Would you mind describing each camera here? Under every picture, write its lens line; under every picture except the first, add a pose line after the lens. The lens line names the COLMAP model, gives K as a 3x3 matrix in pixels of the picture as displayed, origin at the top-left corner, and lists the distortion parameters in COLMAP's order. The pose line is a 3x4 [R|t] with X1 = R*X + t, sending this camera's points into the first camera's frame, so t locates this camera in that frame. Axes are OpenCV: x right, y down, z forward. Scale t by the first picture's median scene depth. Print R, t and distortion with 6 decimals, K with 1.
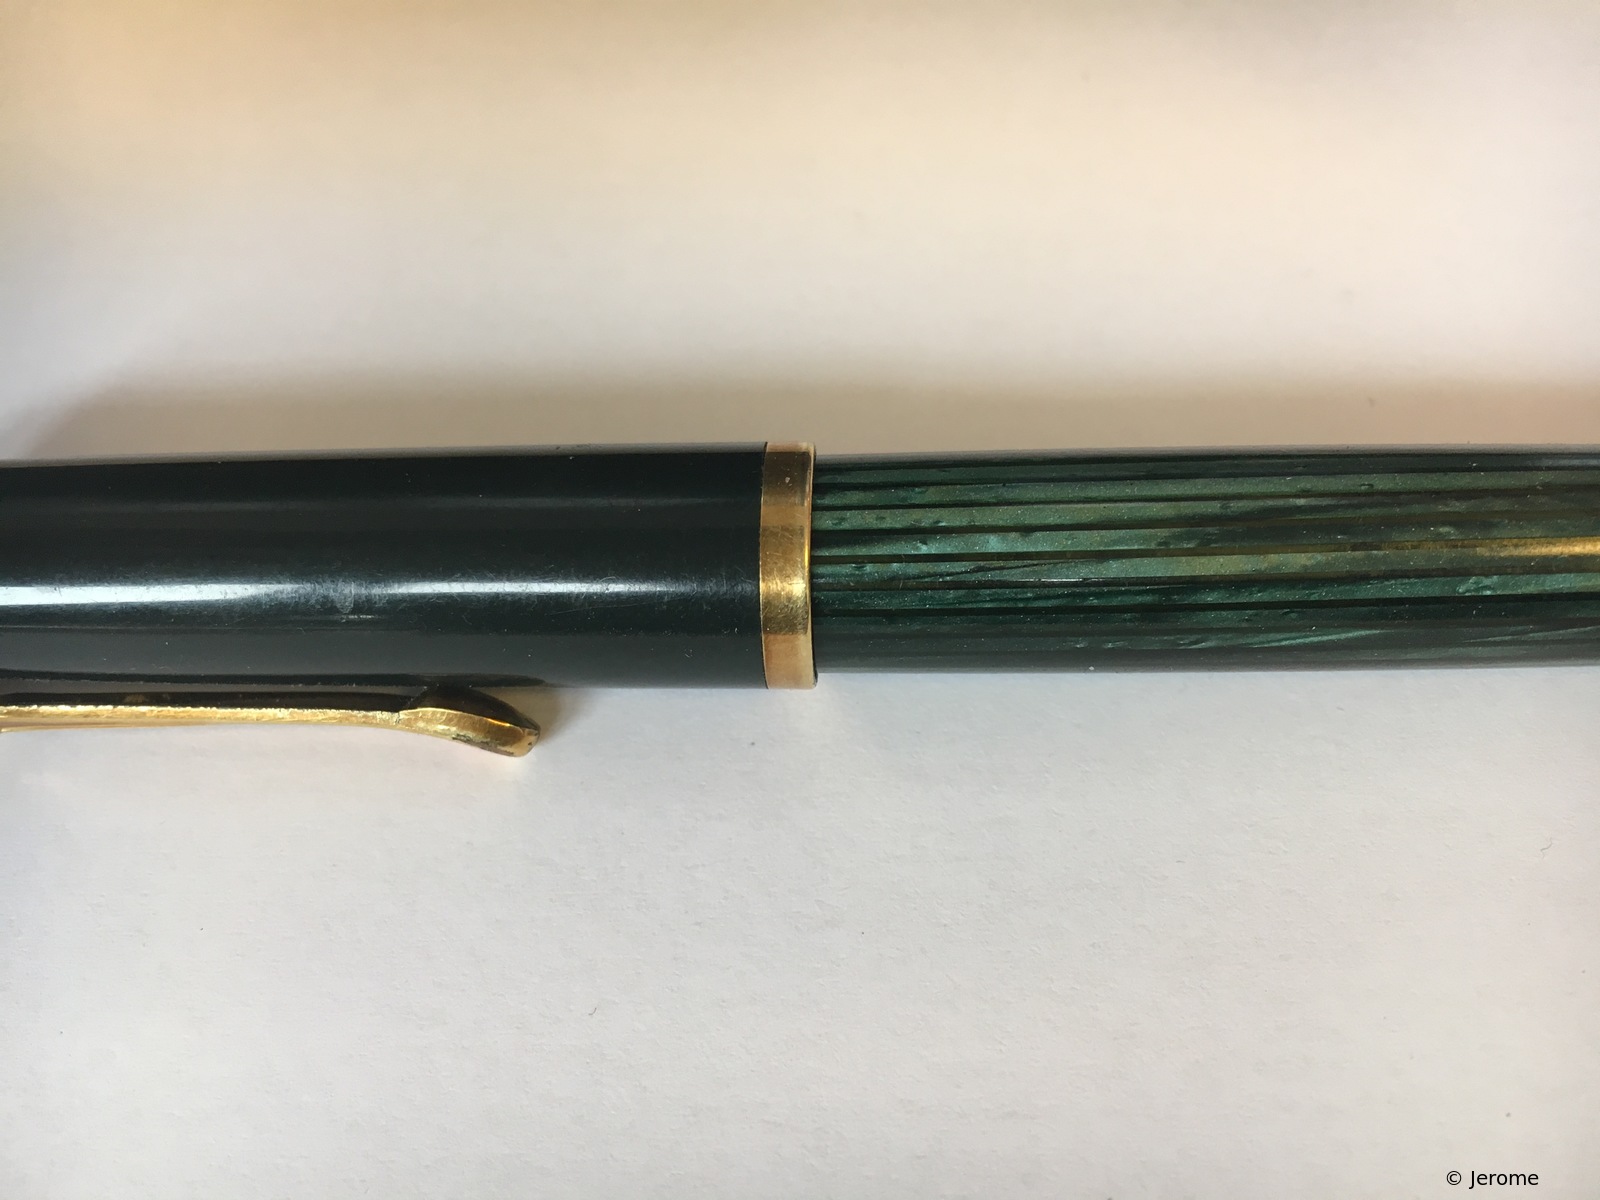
lens RADIAL K [[1351.5, 0, 805.4], [0, 1351.5, 605.6], [0, 0, 1]] dist [0.004423, -0.010411]
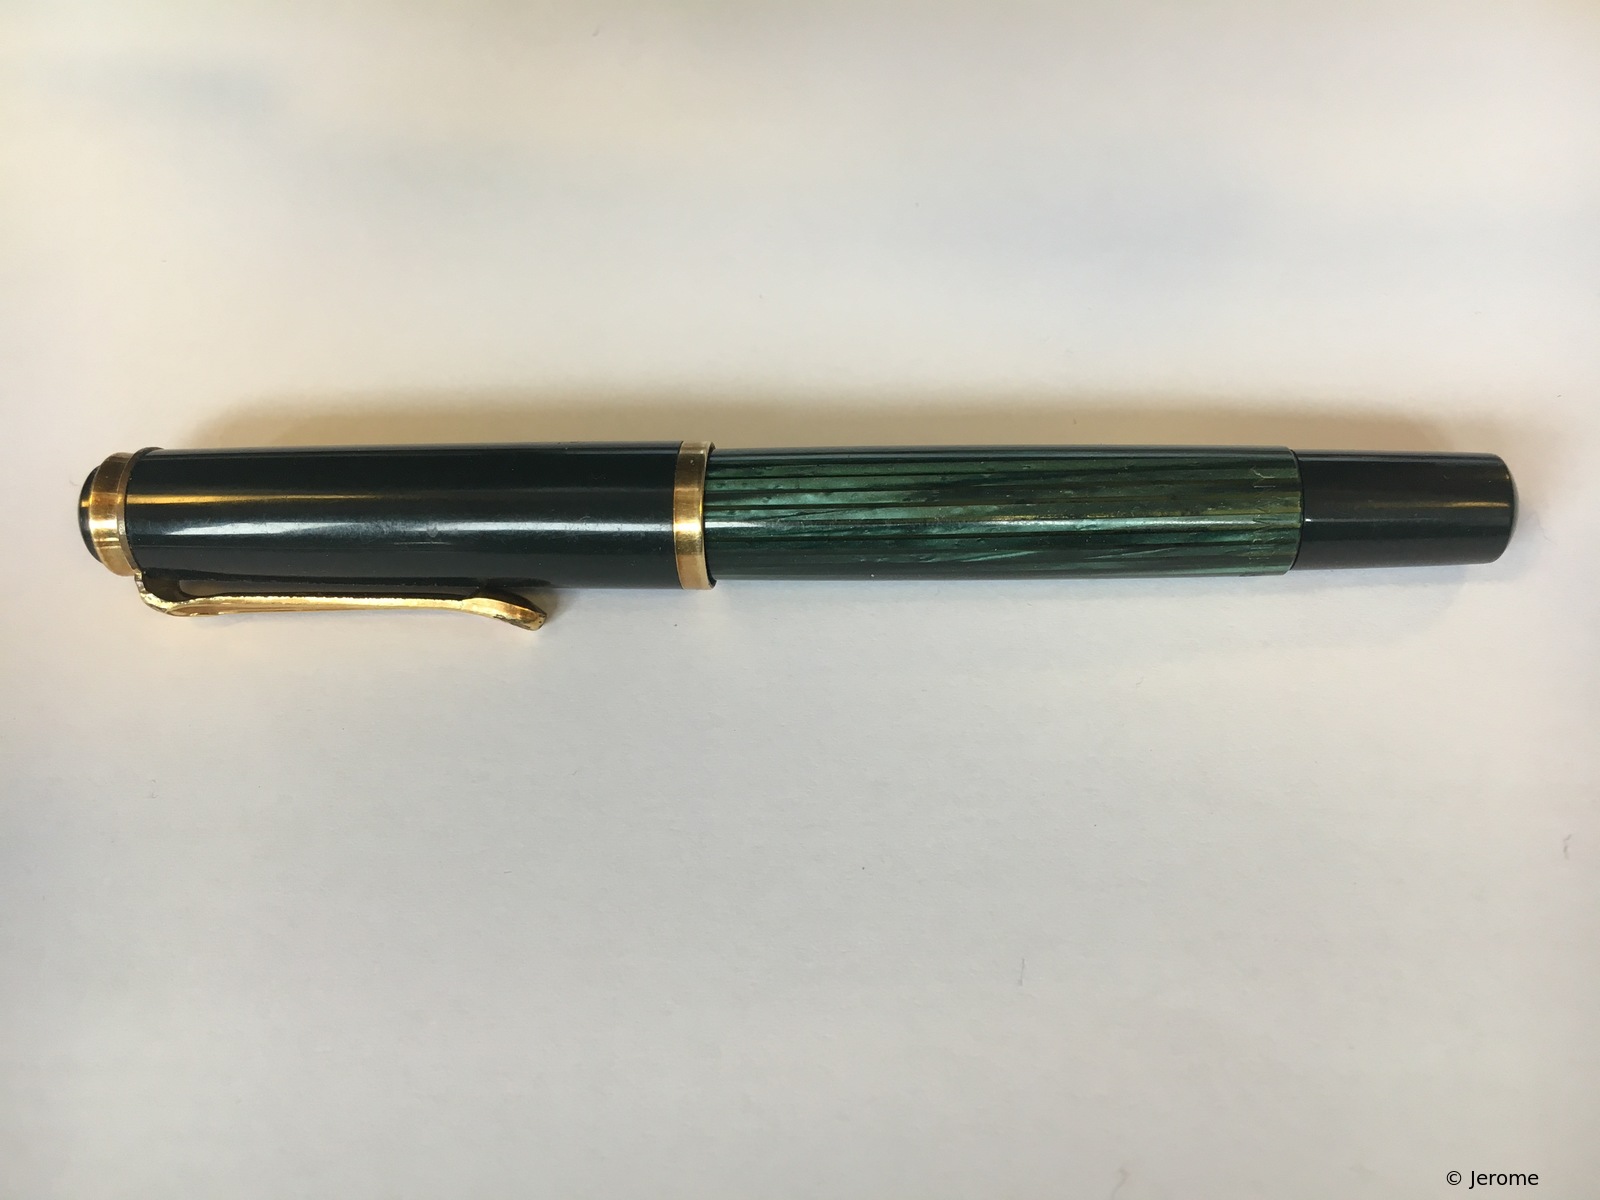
lens RADIAL K [[1351.5, 0, 795.8], [0, 1351.5, 593.9], [0, 0, 1]] dist [0.004423, -0.010411]
pose [[0.999758, 0.007569, -0.020641, 0.157306], [-0.007824, 0.999894, -0.012299, 0.095069], [0.020546, 0.012458, 0.999711, -0.712357]]
